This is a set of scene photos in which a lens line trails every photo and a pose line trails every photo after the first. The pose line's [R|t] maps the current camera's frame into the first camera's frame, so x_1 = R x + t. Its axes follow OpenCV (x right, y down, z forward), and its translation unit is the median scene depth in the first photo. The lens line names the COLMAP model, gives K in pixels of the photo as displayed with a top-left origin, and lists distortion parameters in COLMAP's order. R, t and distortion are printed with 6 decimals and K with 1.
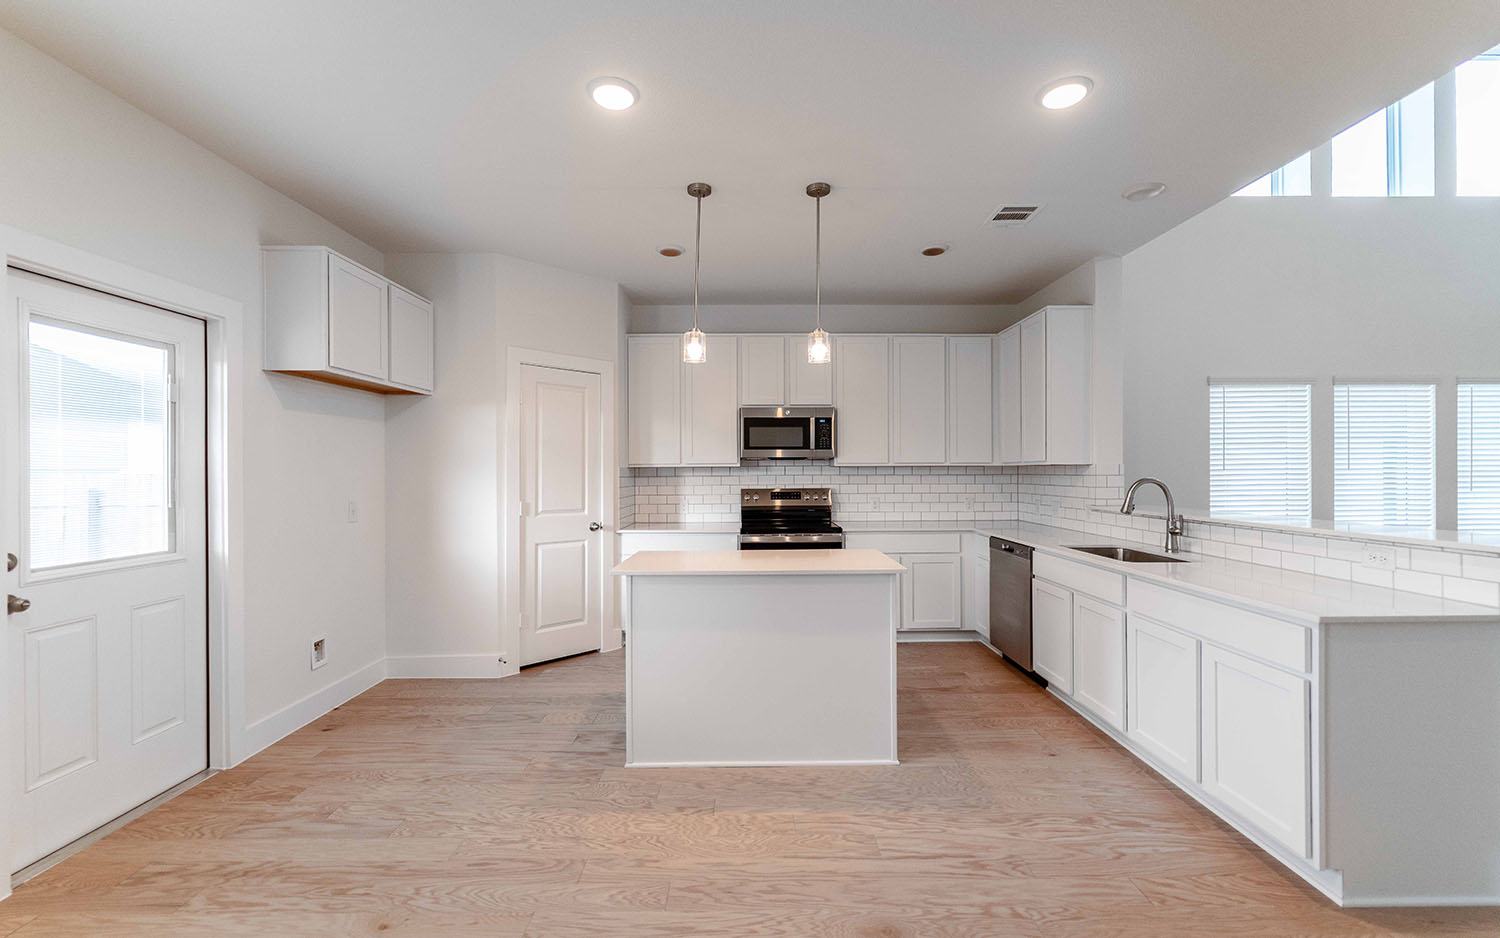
lens RADIAL K [[609.3, 0, 752.3], [0, 609.3, 472.7], [0, 0, 1]] dist [-0.001003, -0.000924]
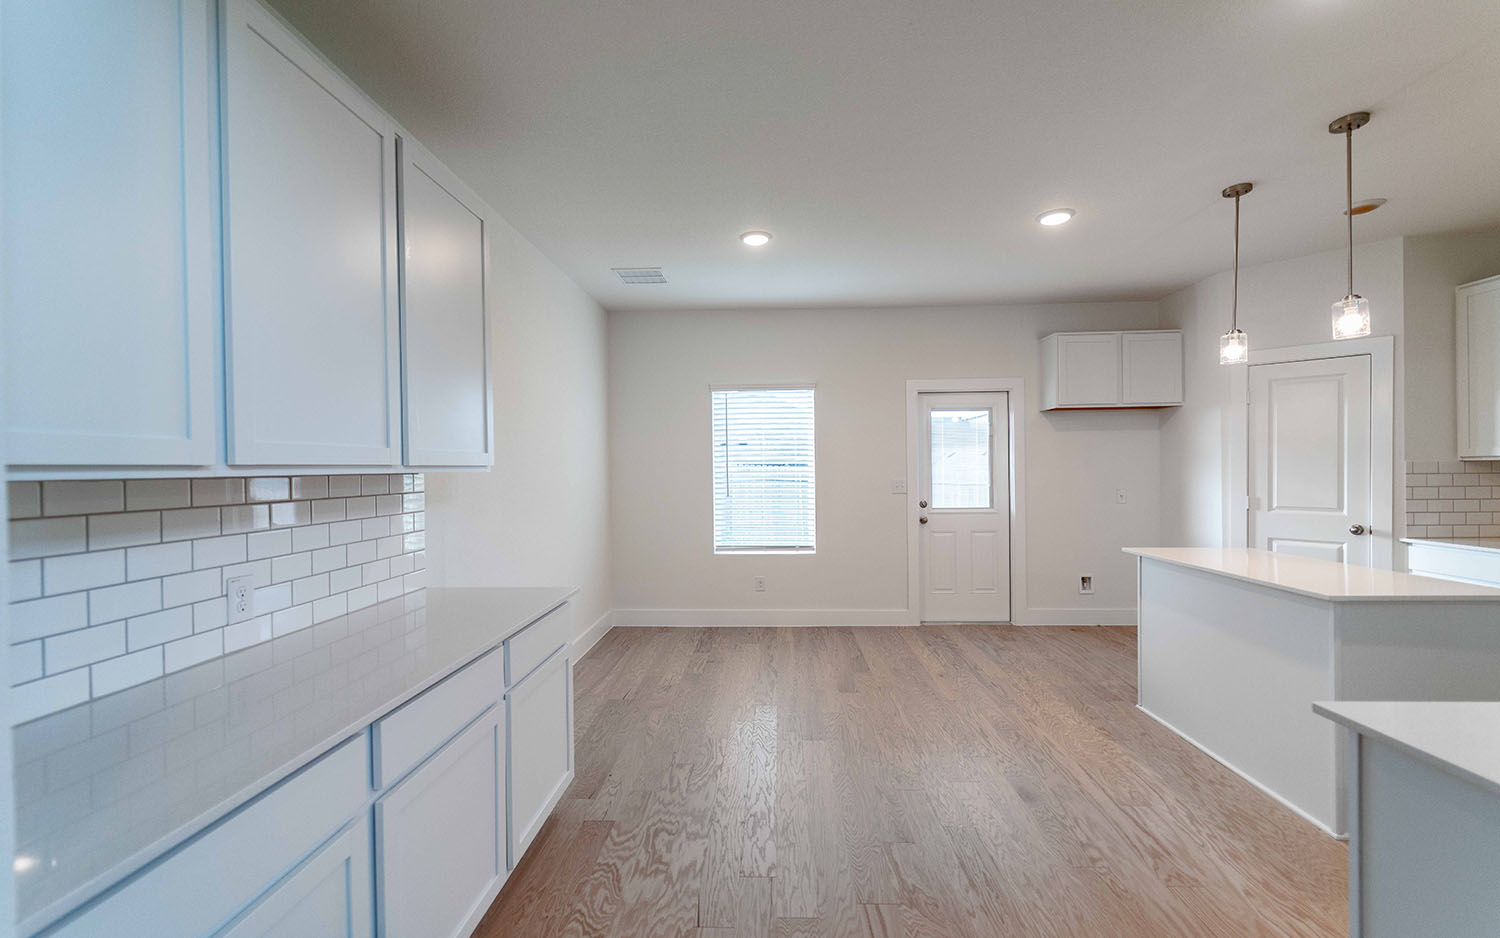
lens RADIAL K [[609.3, 0, 752.3], [0, 609.3, 472.7], [0, 0, 1]] dist [-0.001003, -0.000924]
pose [[-0.049253, 0.012333, -0.998710, 0.727997], [0.010099, 0.999879, 0.011849, -0.014666], [0.998735, -0.009503, -0.049371, 0.186074]]
